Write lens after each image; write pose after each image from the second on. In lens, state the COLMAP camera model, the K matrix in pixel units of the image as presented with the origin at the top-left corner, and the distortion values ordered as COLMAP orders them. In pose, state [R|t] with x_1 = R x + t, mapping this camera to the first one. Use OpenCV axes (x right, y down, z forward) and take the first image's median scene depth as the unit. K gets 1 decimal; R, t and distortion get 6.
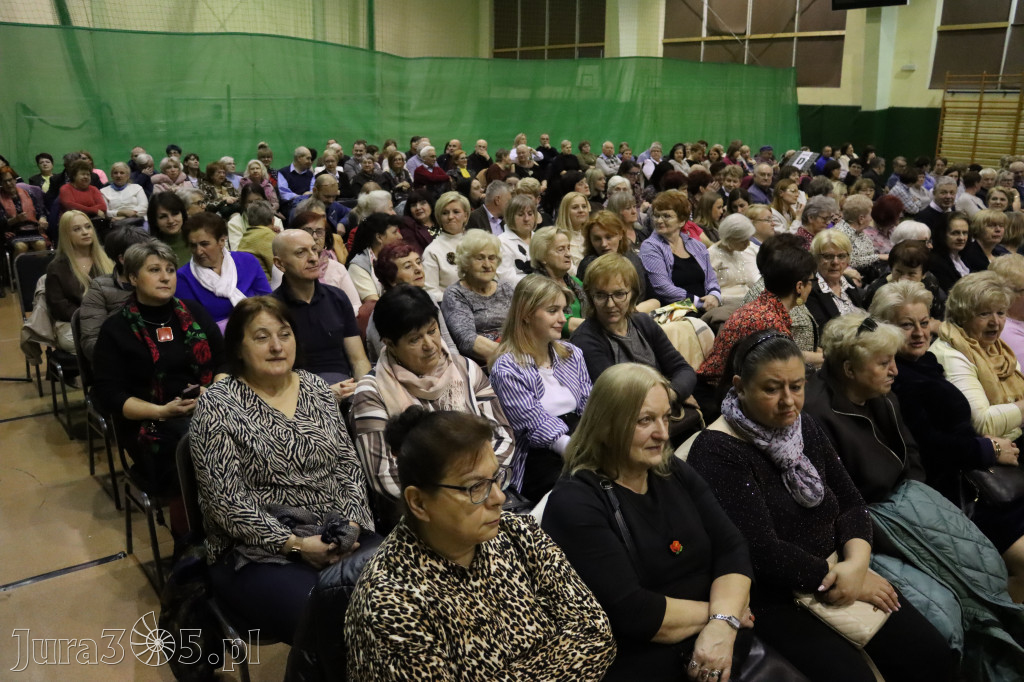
lens RADIAL K [[843.0, 0, 519.0], [0, 843.0, 339.3], [0, 0, 1]] dist [-0.180947, 0.155456]
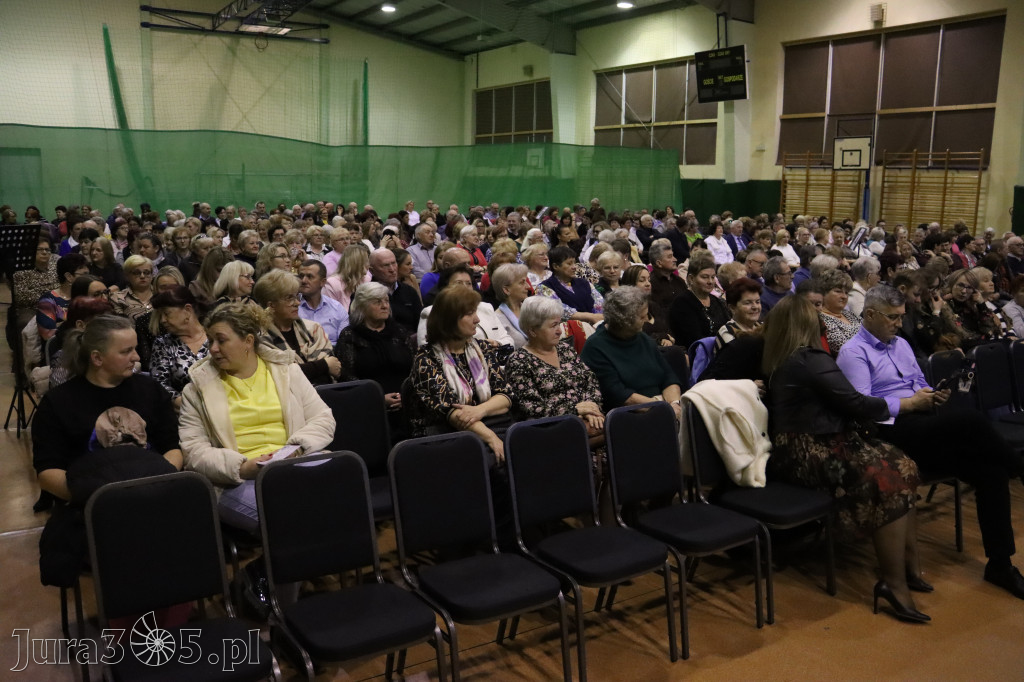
lens RADIAL K [[843.0, 0, 505.8], [0, 843.0, 334.9], [0, 0, 1]] dist [-0.180947, 0.155456]
pose [[0.994645, 0.021267, -0.101143, 0.244088], [-0.030957, 0.994974, -0.095230, 0.080480], [0.098609, 0.097851, 0.990304, -0.262658]]
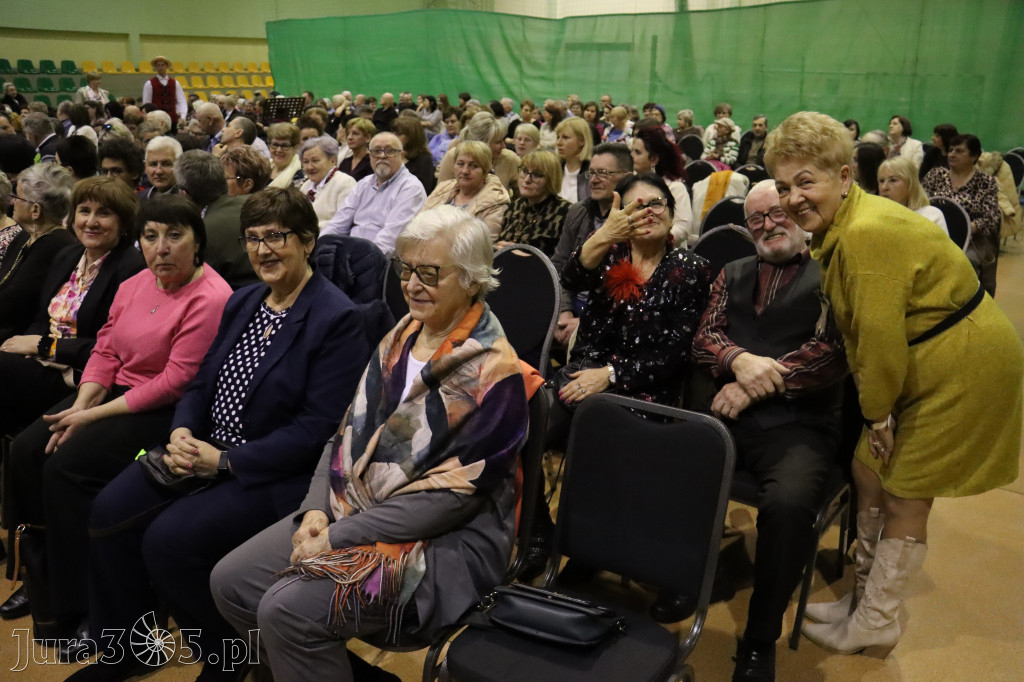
lens RADIAL K [[843.0, 0, 513.9], [0, 843.0, 348.3], [0, 0, 1]] dist [-0.180947, 0.155456]
pose [[0.282382, 0.282633, -0.916722, 0.727837], [-0.263996, 0.941611, 0.208986, -0.126649], [0.922261, 0.182997, 0.340508, 0.548251]]
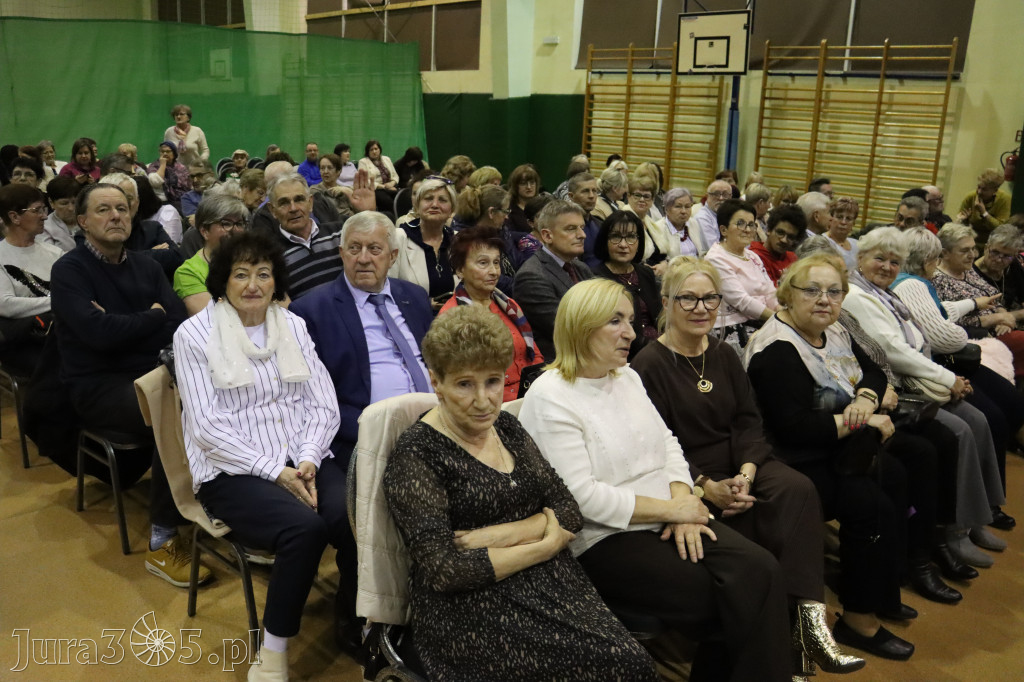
lens RADIAL K [[843.0, 0, 509.0], [0, 843.0, 339.8], [0, 0, 1]] dist [-0.180947, 0.155456]
pose [[0.991611, -0.005129, 0.129157, 0.367864], [0.006603, 0.999918, -0.010992, -0.061861], [-0.129090, 0.011753, 0.991563, 0.283667]]
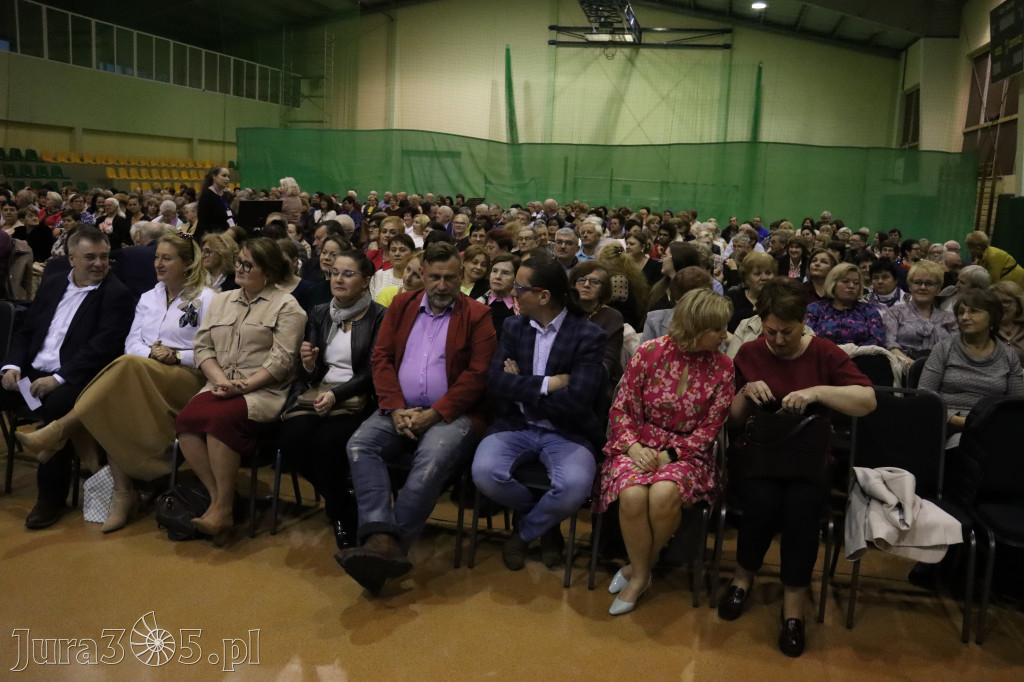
lens RADIAL K [[843.0, 0, 516.4], [0, 843.0, 338.5], [0, 0, 1]] dist [-0.180947, 0.155456]
pose [[0.612051, 0.155173, -0.775445, 0.842748], [-0.248568, 0.968612, -0.002365, -0.010712], [0.750738, 0.194198, 0.631411, 0.126729]]
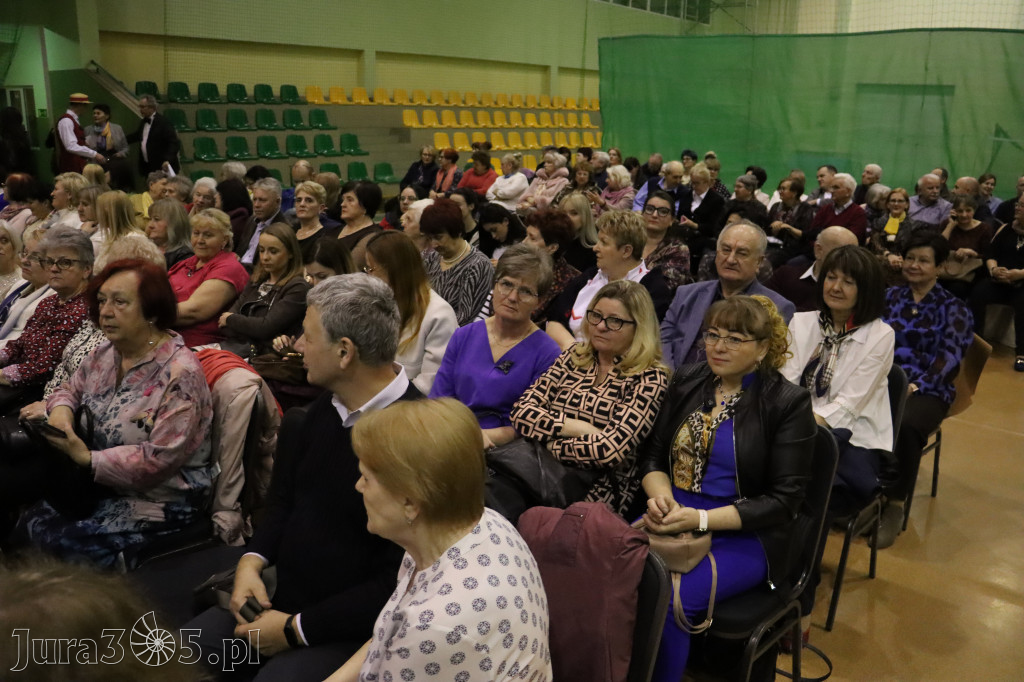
lens RADIAL K [[843.0, 0, 517.1], [0, 843.0, 338.6], [0, 0, 1]] dist [-0.180947, 0.155456]
pose [[0.192296, 0.248310, -0.949402, 0.287968], [-0.285212, 0.939838, 0.188041, -0.088754], [0.938976, 0.234621, 0.251548, 0.349405]]
